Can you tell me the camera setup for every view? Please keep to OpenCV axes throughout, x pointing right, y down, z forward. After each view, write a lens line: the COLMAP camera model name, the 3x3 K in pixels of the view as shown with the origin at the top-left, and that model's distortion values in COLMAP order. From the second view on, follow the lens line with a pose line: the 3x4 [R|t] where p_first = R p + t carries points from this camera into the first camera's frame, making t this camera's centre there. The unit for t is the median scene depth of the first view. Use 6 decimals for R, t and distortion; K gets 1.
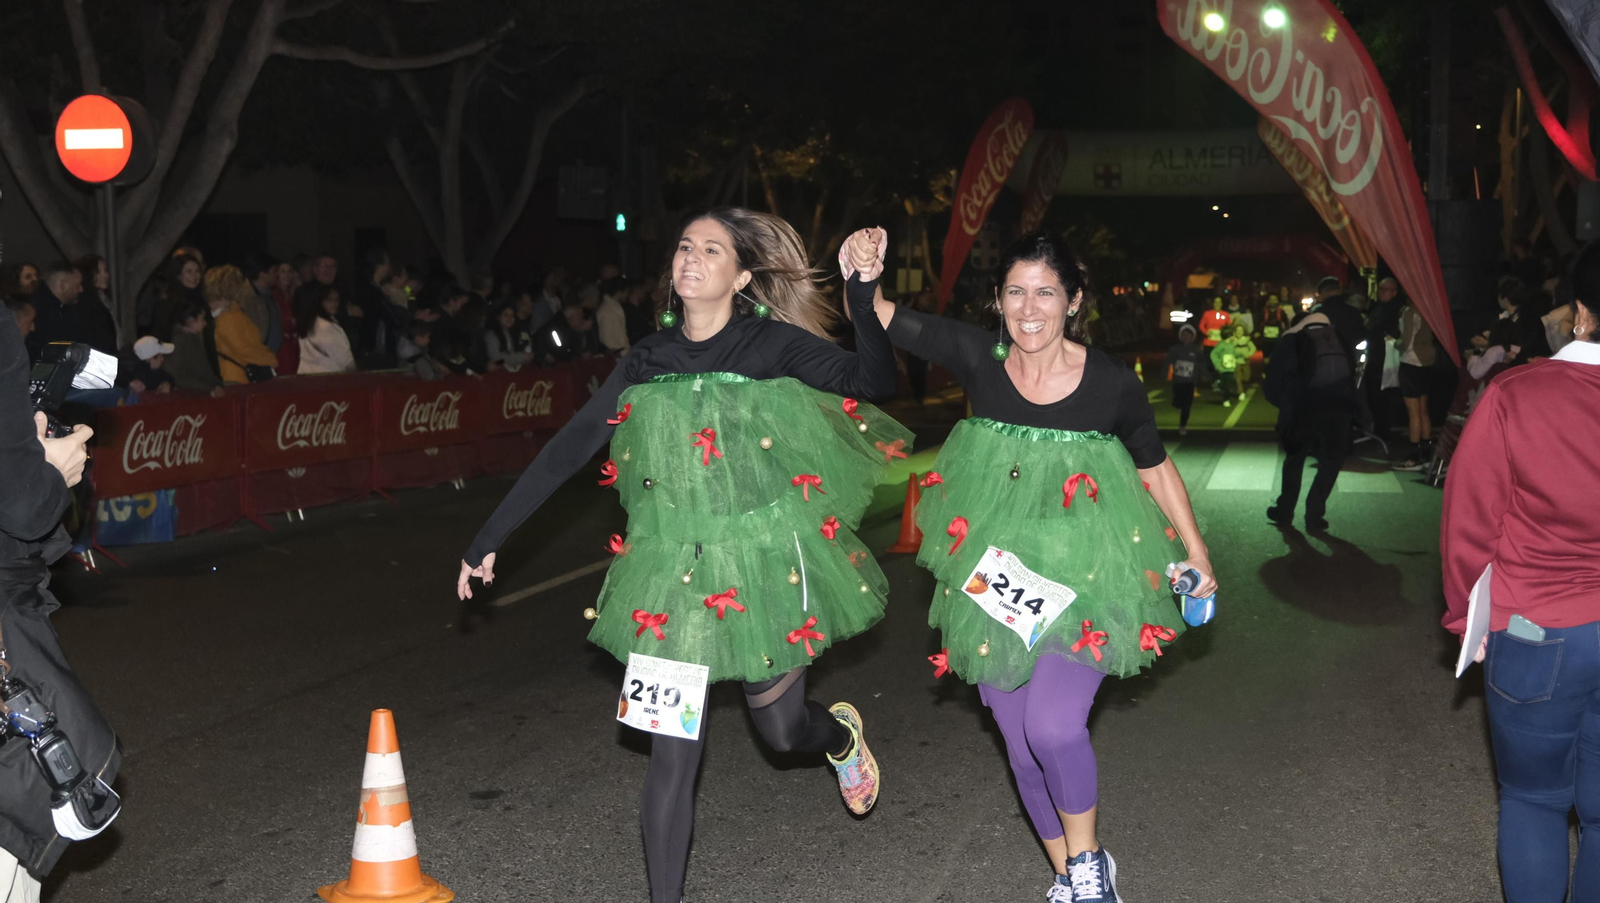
lens RADIAL K [[1921.3, 0, 816.1], [0, 1921.3, 452.0], [0, 0, 1]] dist [0.014832, 0.032239]
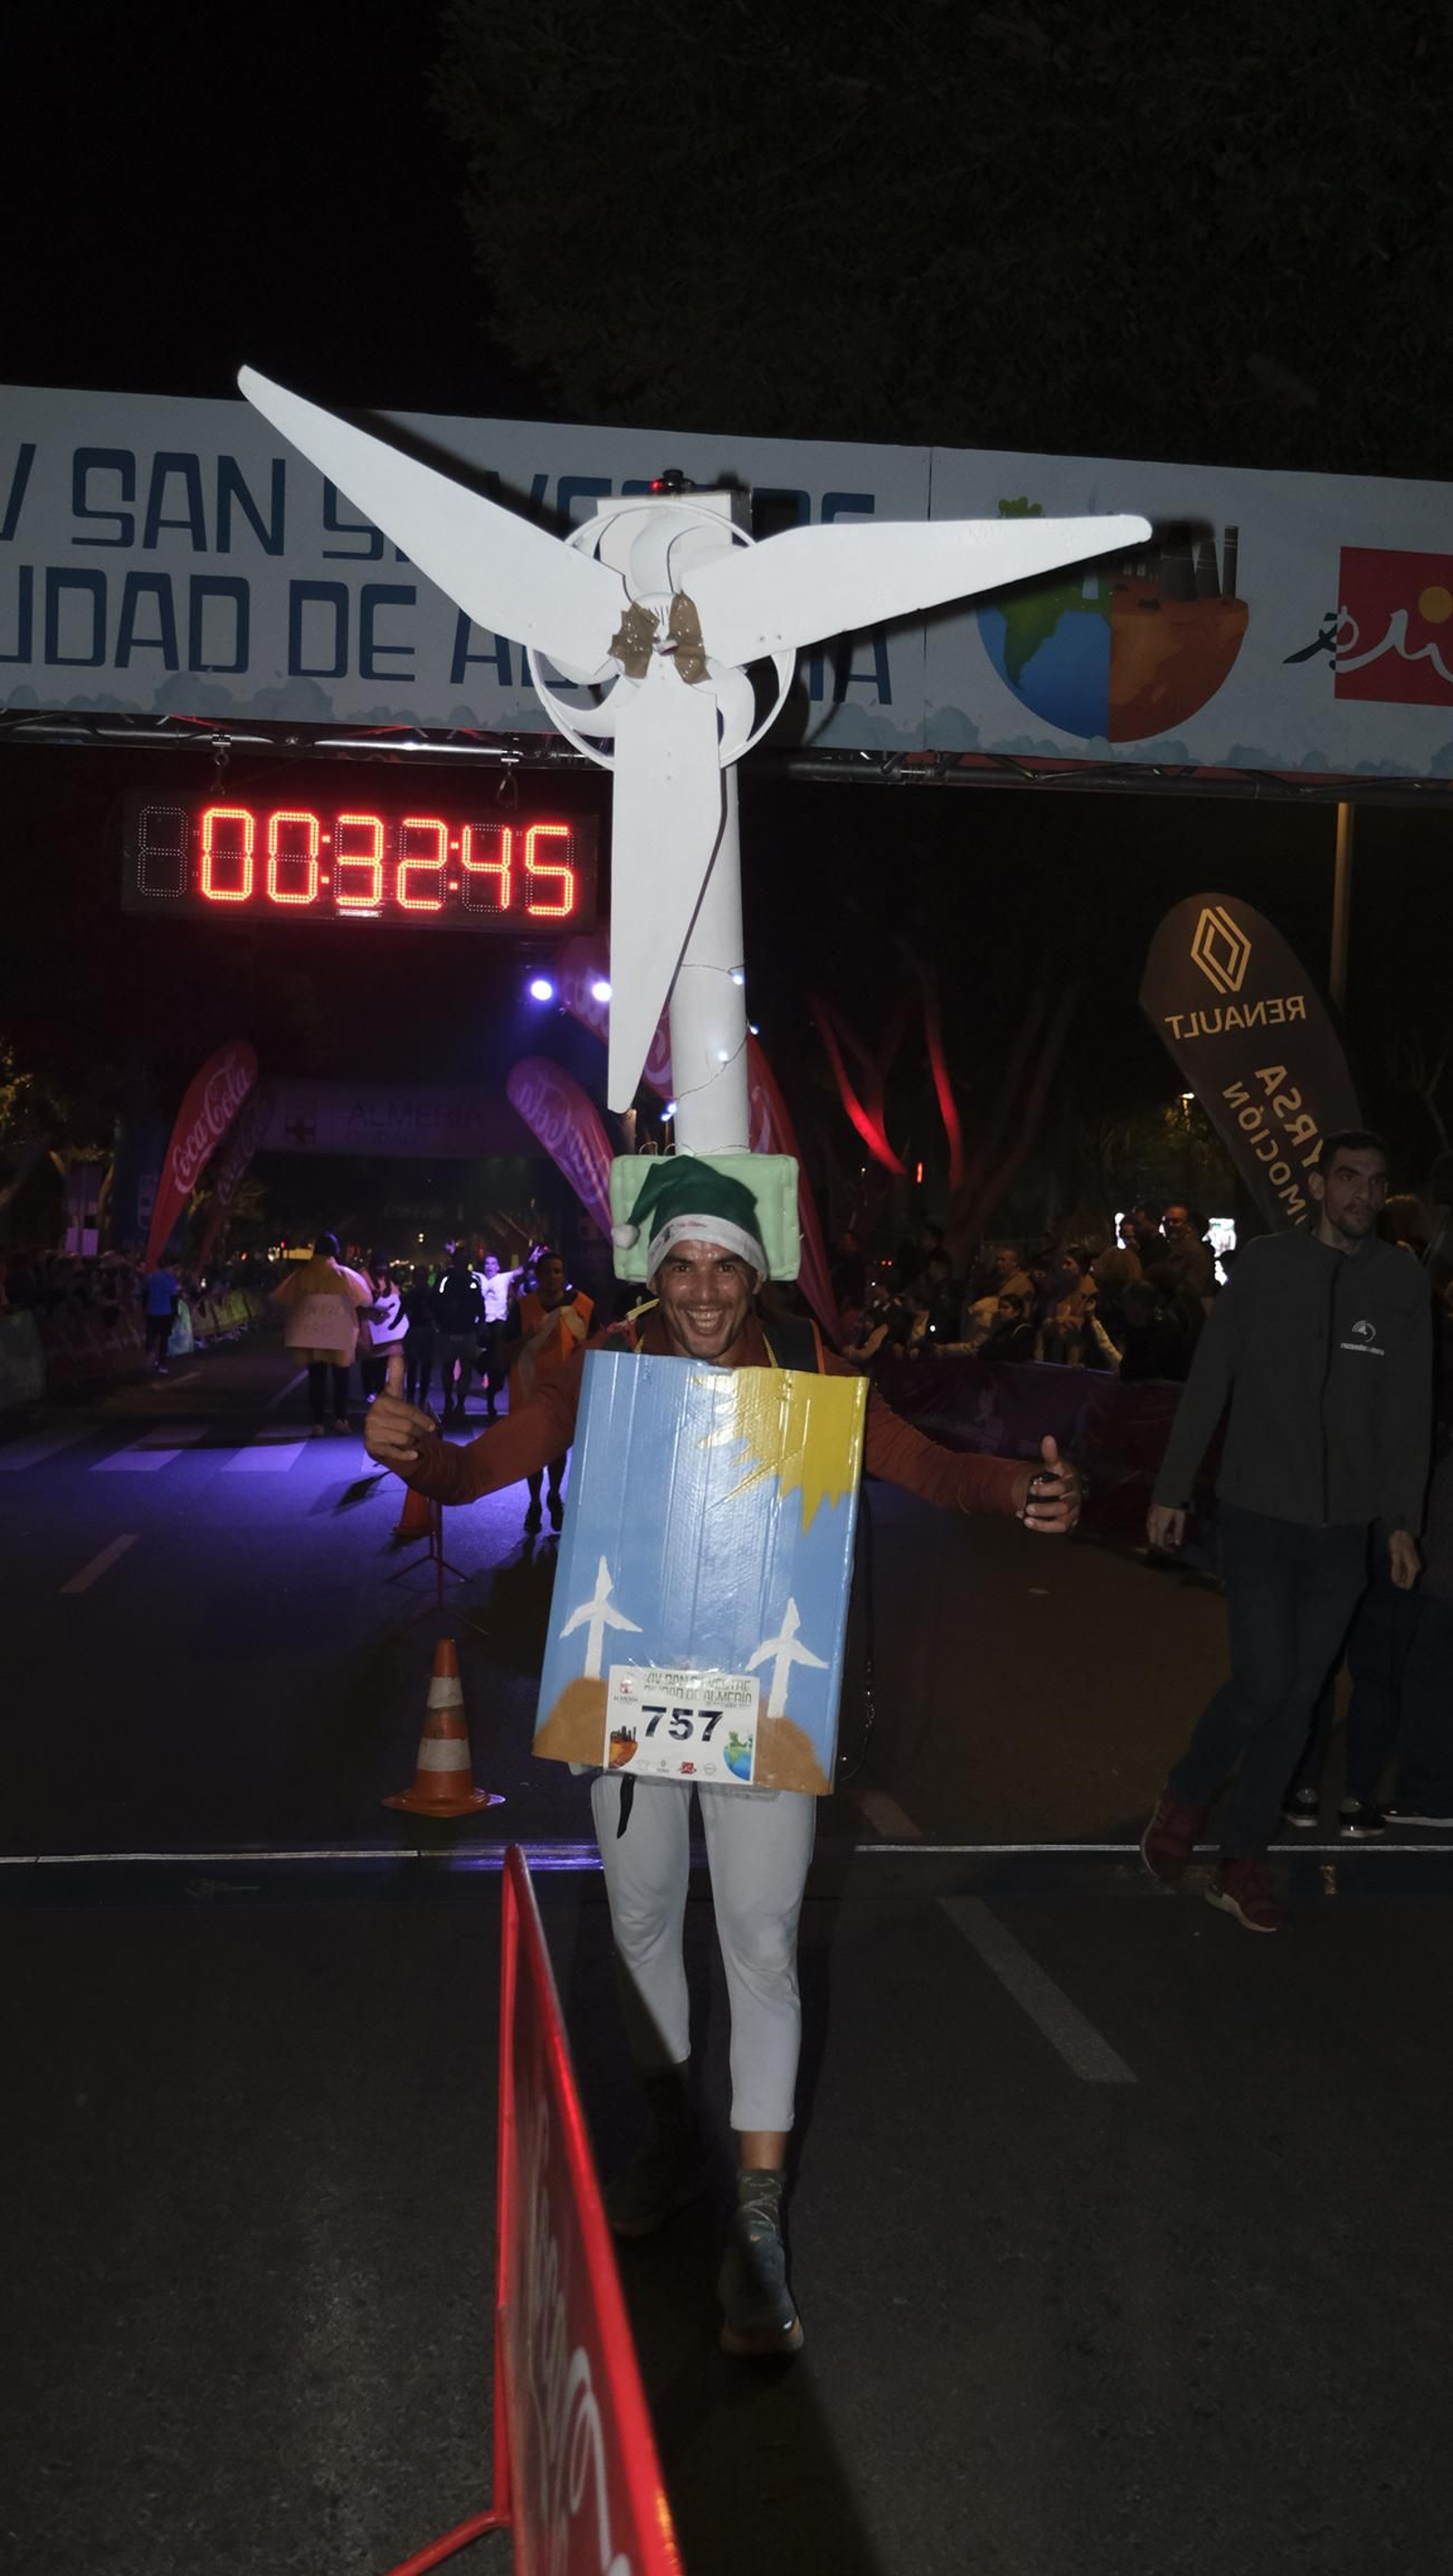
lens RADIAL K [[2299.4, 0, 729.9], [0, 2299.4, 1280.0], [0, 0, 1]] dist [-0.016618, 0.001592]
pose [[0.923718, 0.023475, 0.382353, -0.176235], [0.004555, 0.997377, -0.072239, 0.005436], [-0.383046, 0.068470, 0.921188, -0.104072]]
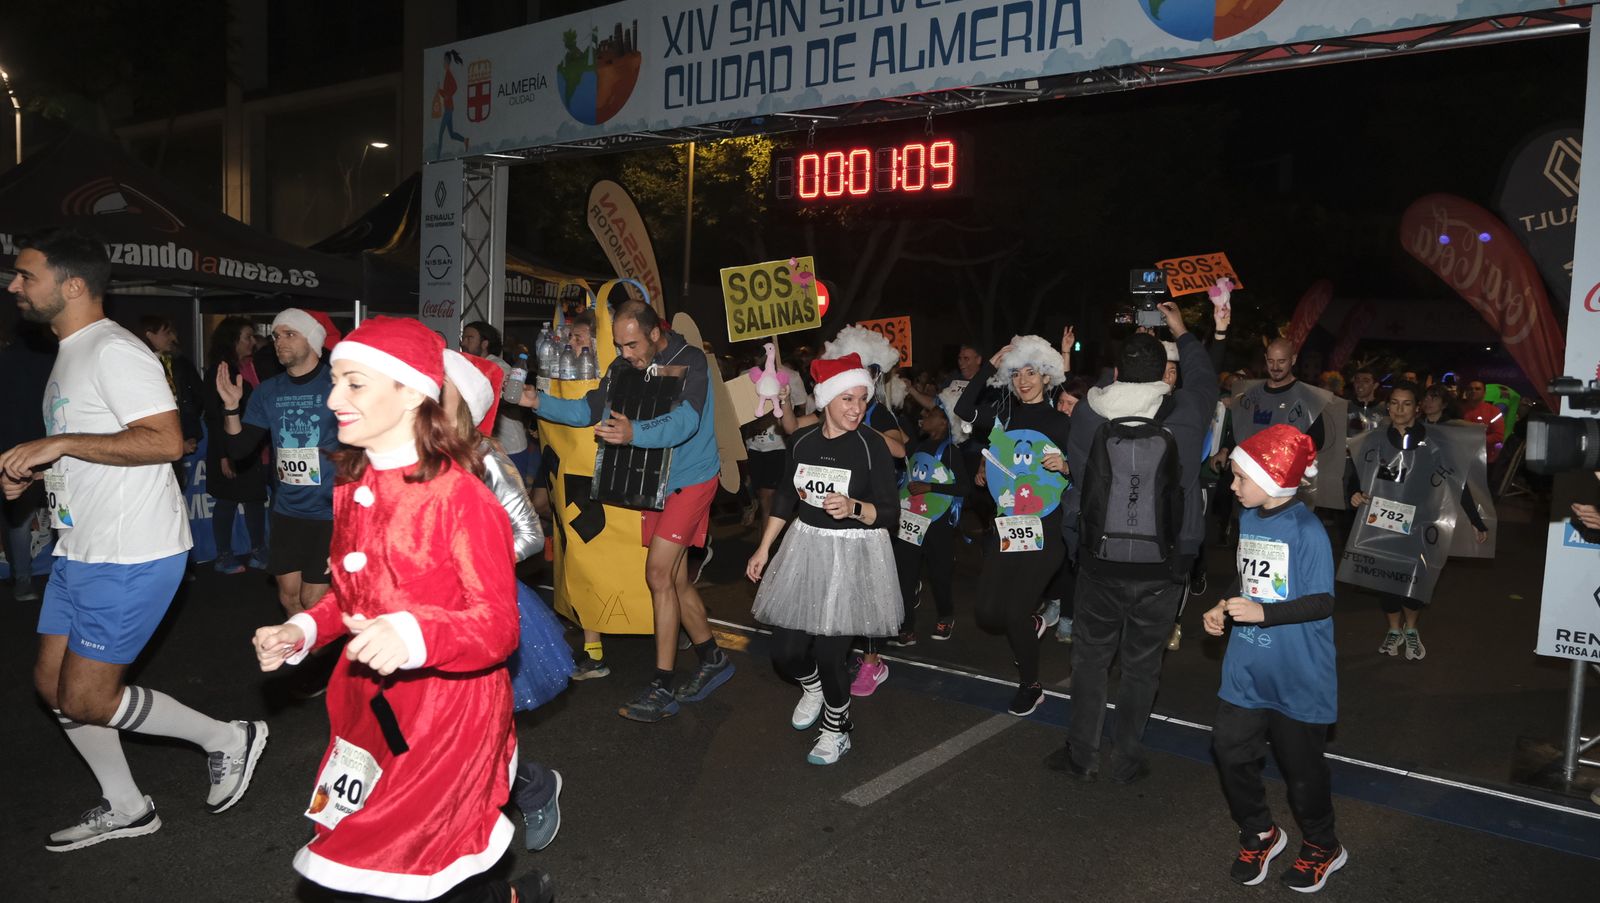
lens RADIAL K [[1087.8, 0, 809.4], [0, 1087.8, 455.4], [0, 0, 1]] dist [-0.032938, 0.025681]
pose [[0.934559, 0.066172, -0.349601, 0.038366], [-0.071353, 0.997449, -0.001947, 0.007721], [0.348580, 0.026765, 0.936897, -0.087215]]
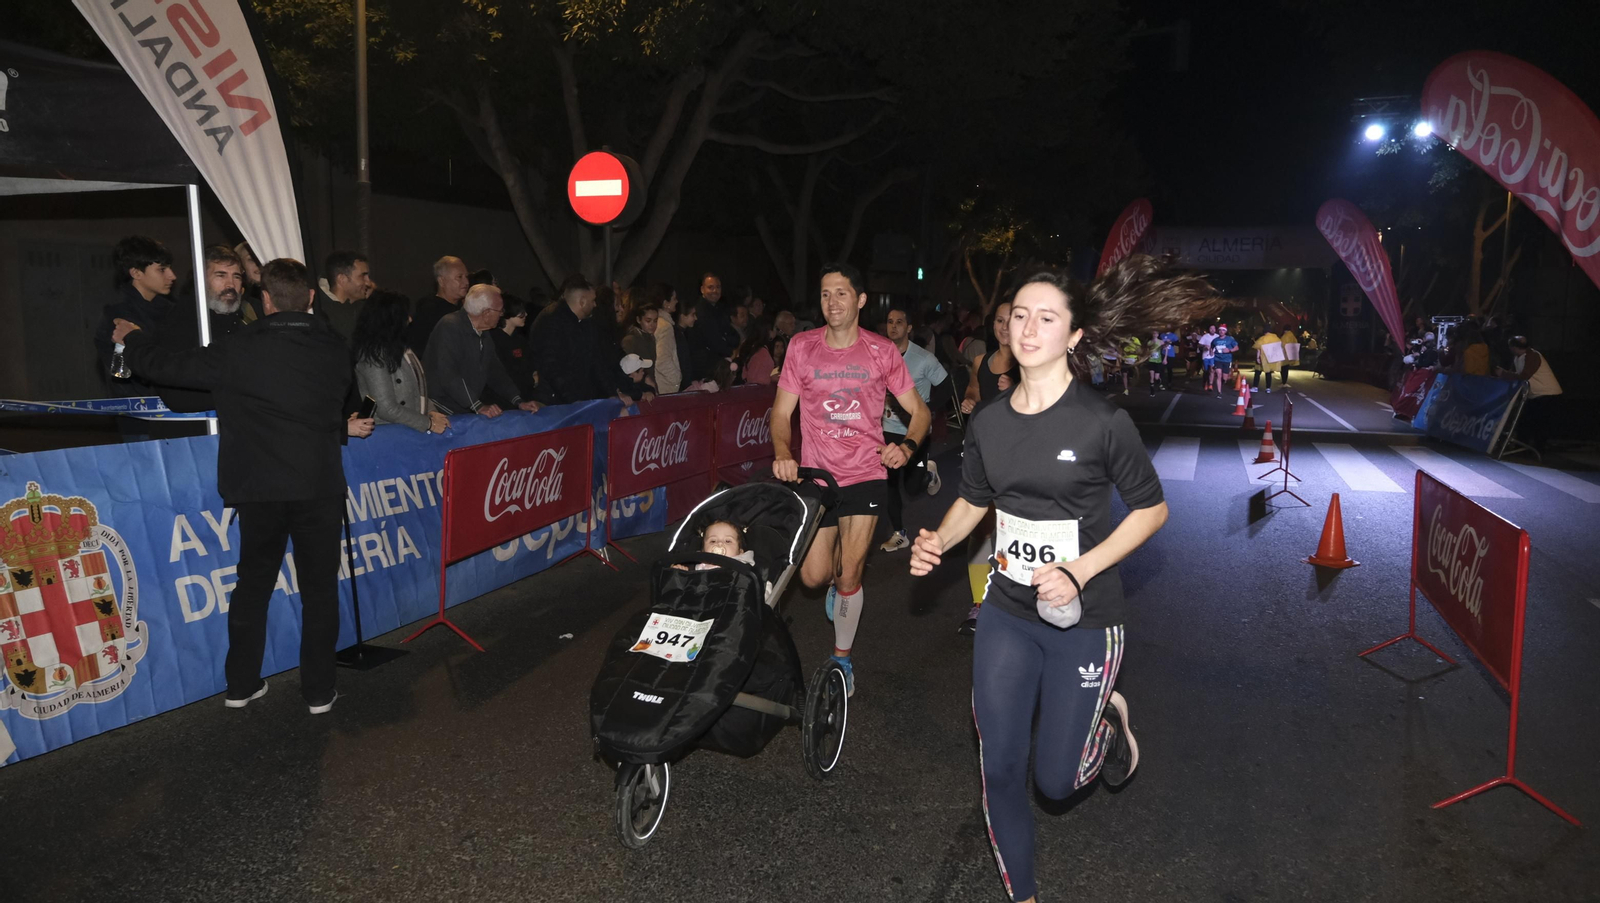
lens RADIAL K [[1074.4, 0, 804.5], [0, 1074.4, 451.0], [0, 0, 1]] dist [-0.030316, 0.013504]
pose [[0.994245, 0.032236, -0.102168, -0.132265], [-0.028688, 0.998940, 0.036009, -0.019521], [0.103220, -0.032870, 0.994115, 0.261202]]
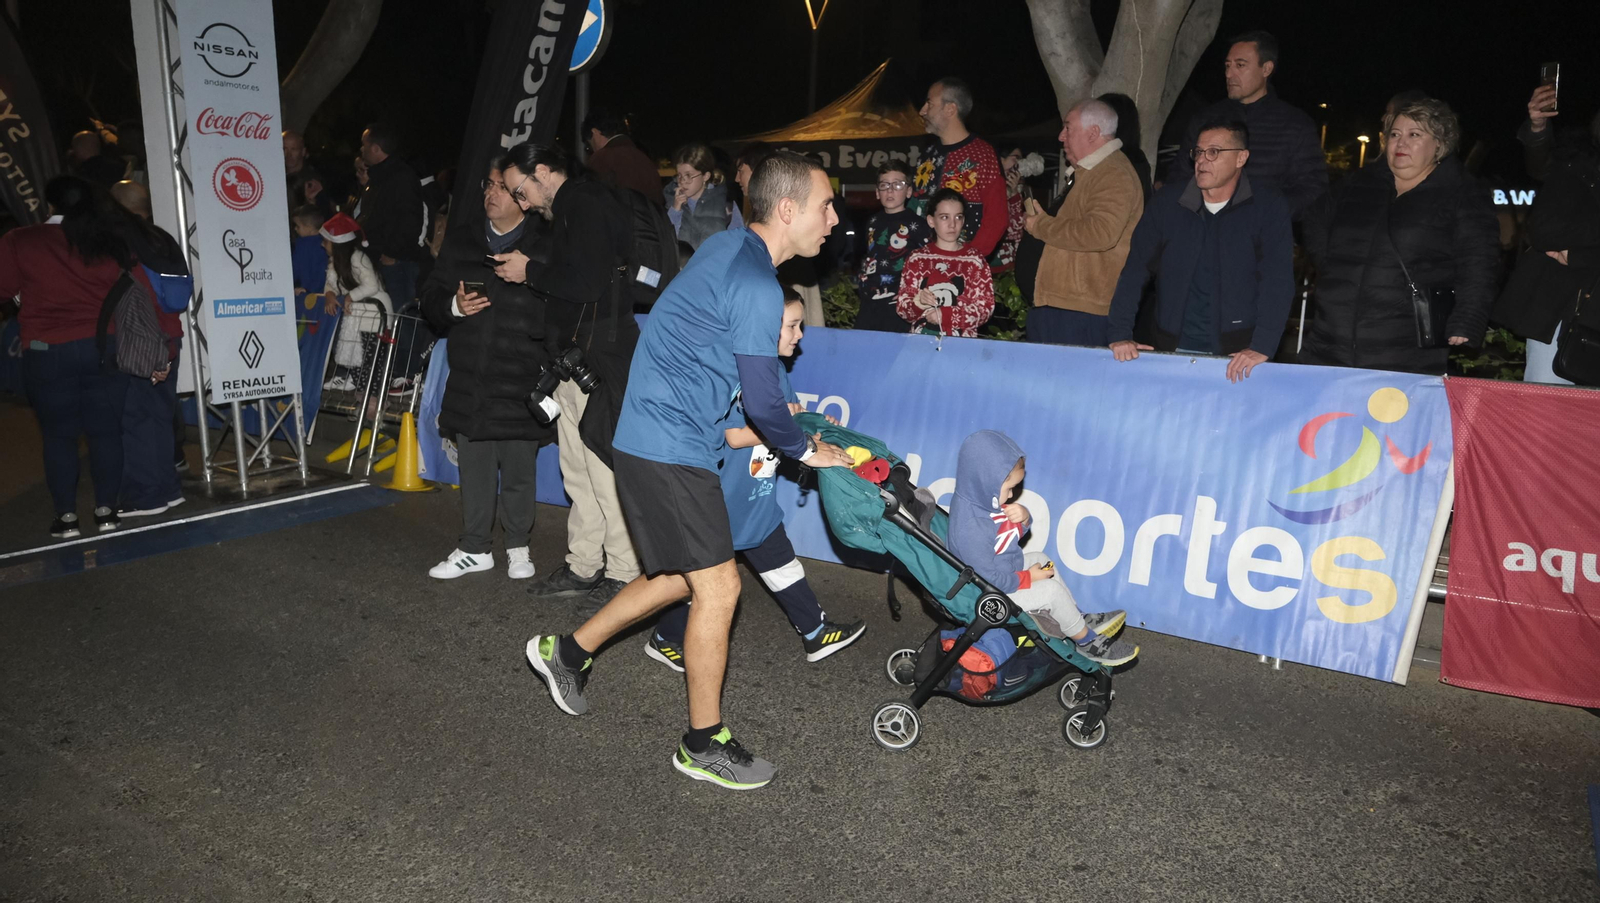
lens RADIAL K [[1087.8, 0, 809.4], [0, 1087.8, 455.4], [0, 0, 1]] dist [-0.032938, 0.025681]
pose [[0.308902, -0.187401, 0.932449, -0.144642], [0.057498, 0.982282, 0.178369, 0.008484], [-0.949354, -0.001485, 0.314204, -0.065880]]
